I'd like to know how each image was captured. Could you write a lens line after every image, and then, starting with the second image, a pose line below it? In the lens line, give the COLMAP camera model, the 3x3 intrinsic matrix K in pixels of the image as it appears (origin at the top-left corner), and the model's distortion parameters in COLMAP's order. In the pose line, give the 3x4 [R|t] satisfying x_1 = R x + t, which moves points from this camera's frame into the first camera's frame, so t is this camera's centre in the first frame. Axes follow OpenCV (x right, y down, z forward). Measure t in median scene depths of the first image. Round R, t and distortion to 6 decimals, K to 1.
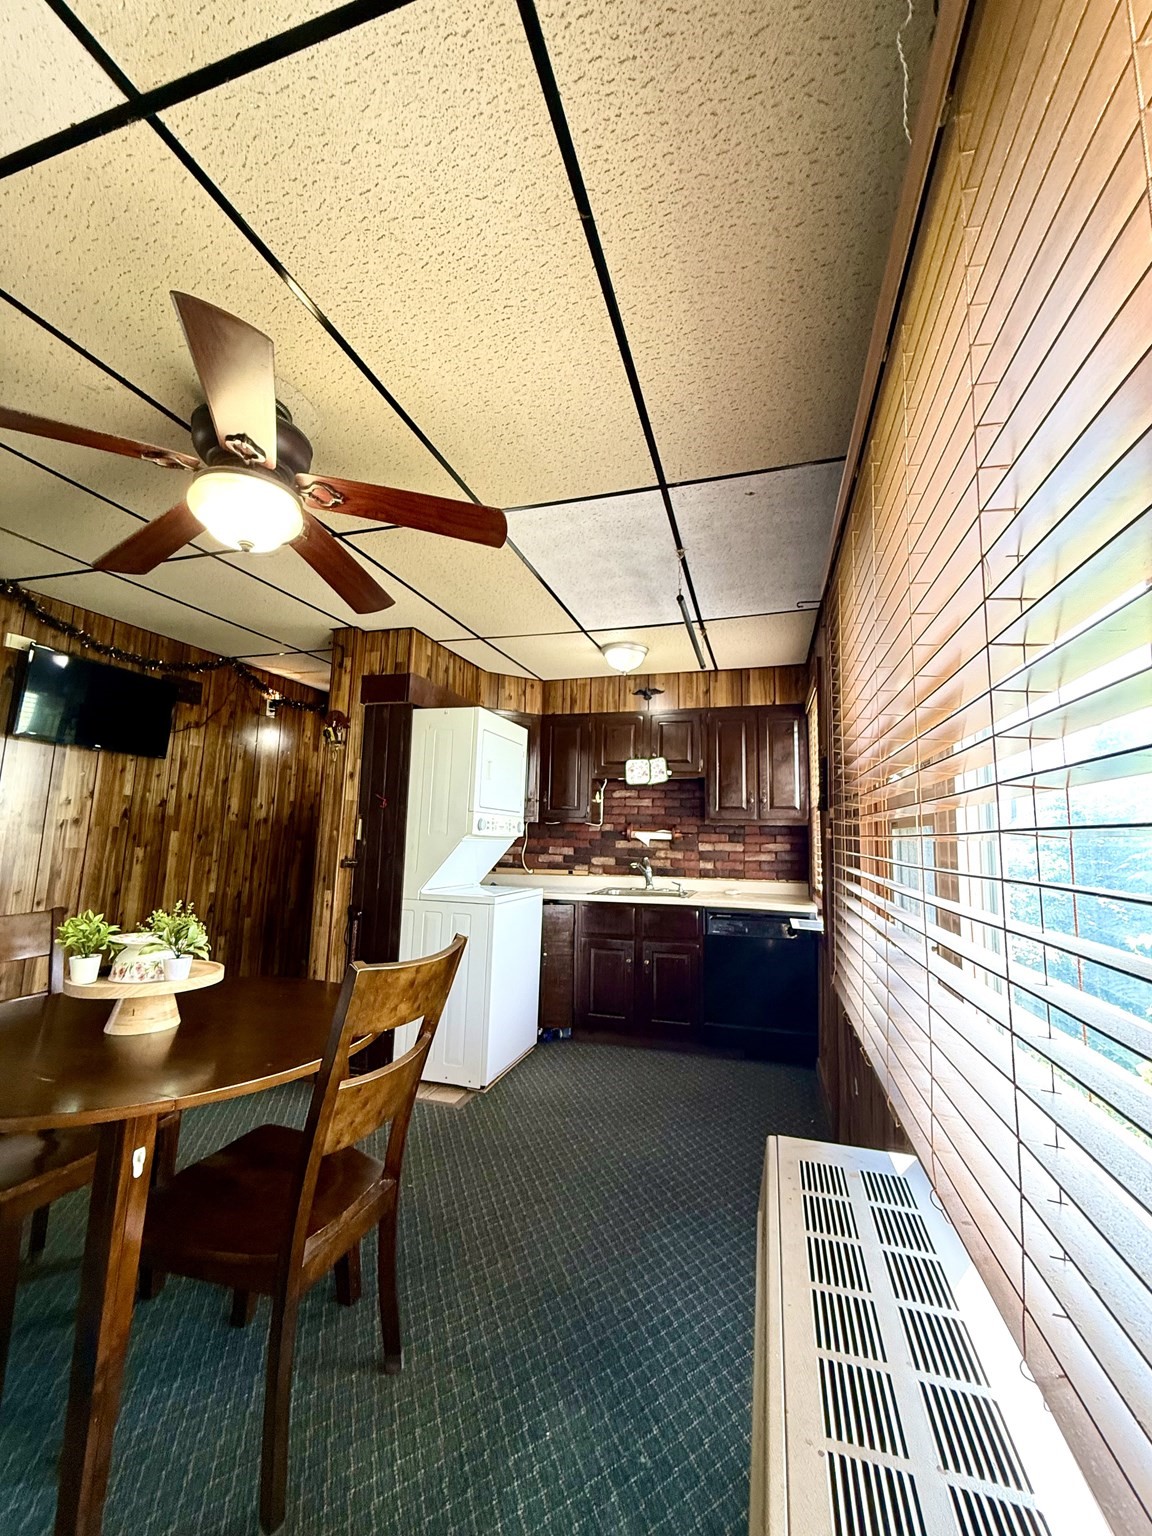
lens RADIAL K [[612.9, 0, 576.2], [0, 612.9, 763.5], [0, 0, 1]] dist [-0.000385, 0.000538]
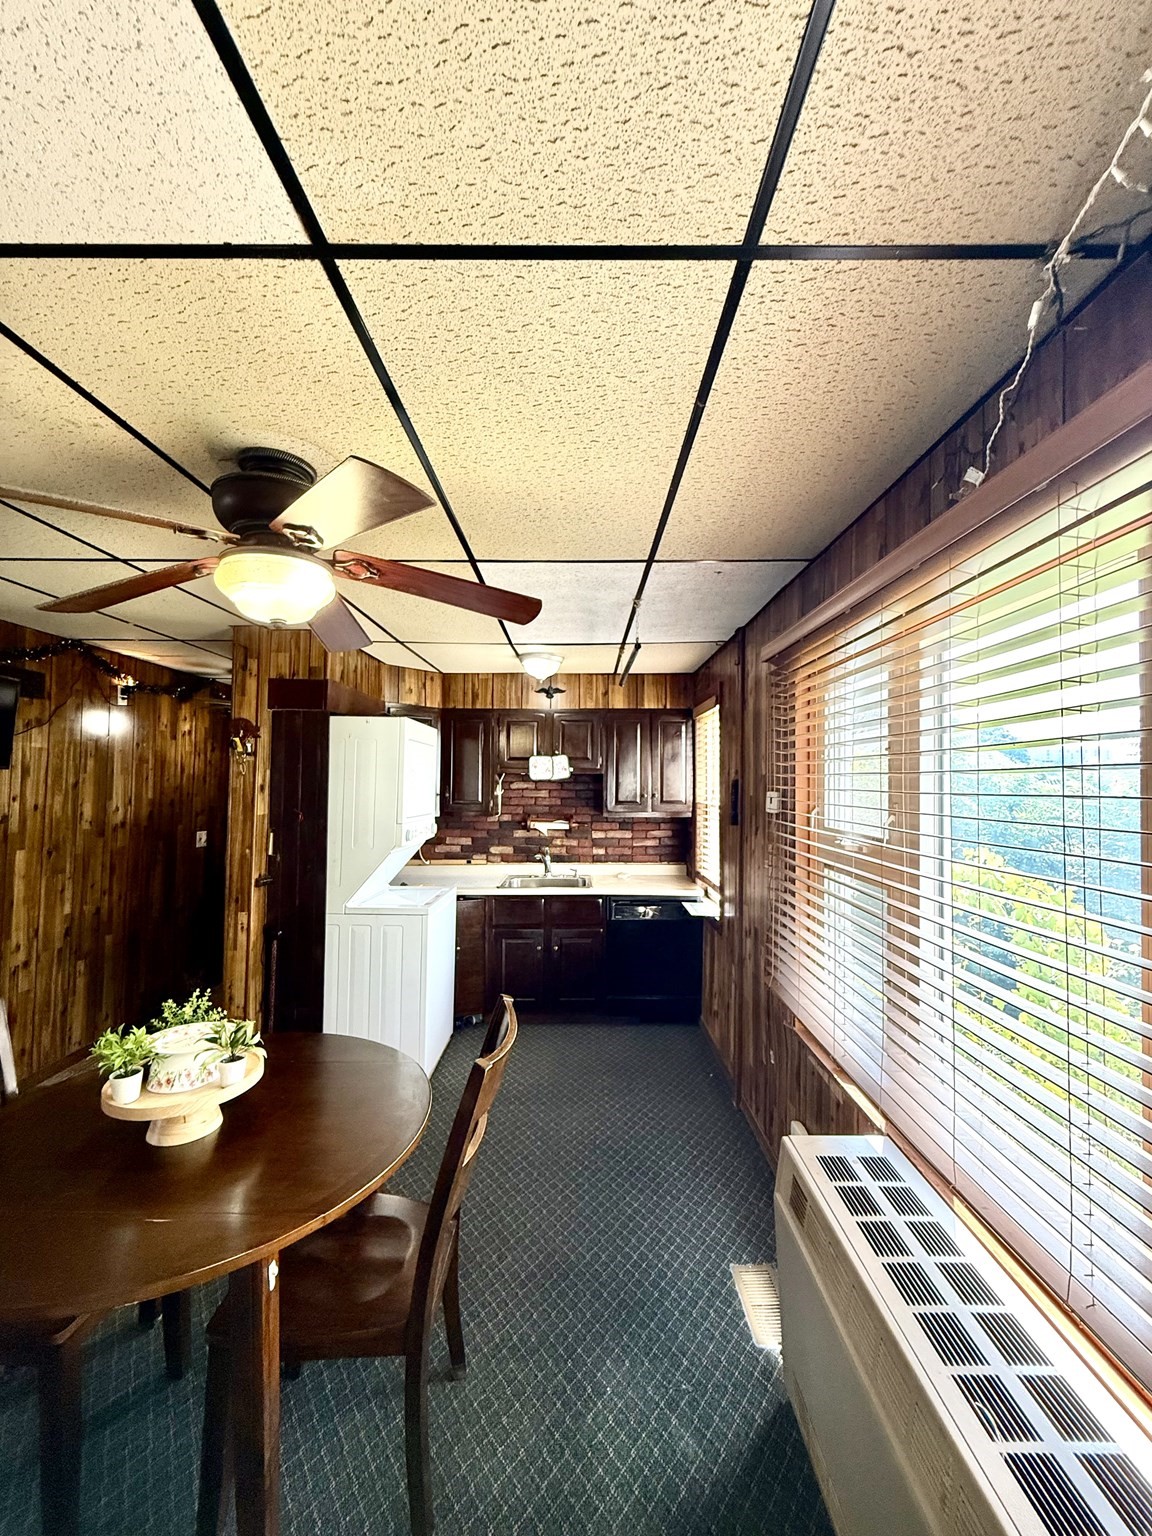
lens RADIAL K [[612.9, 0, 577.4], [0, 612.9, 763.5], [0, 0, 1]] dist [-0.000385, 0.000538]
pose [[0.957865, -0.006849, 0.287138, -0.151988], [-0.019509, 0.995856, 0.088832, -0.095487], [-0.286557, -0.090691, 0.953761, -0.019331]]
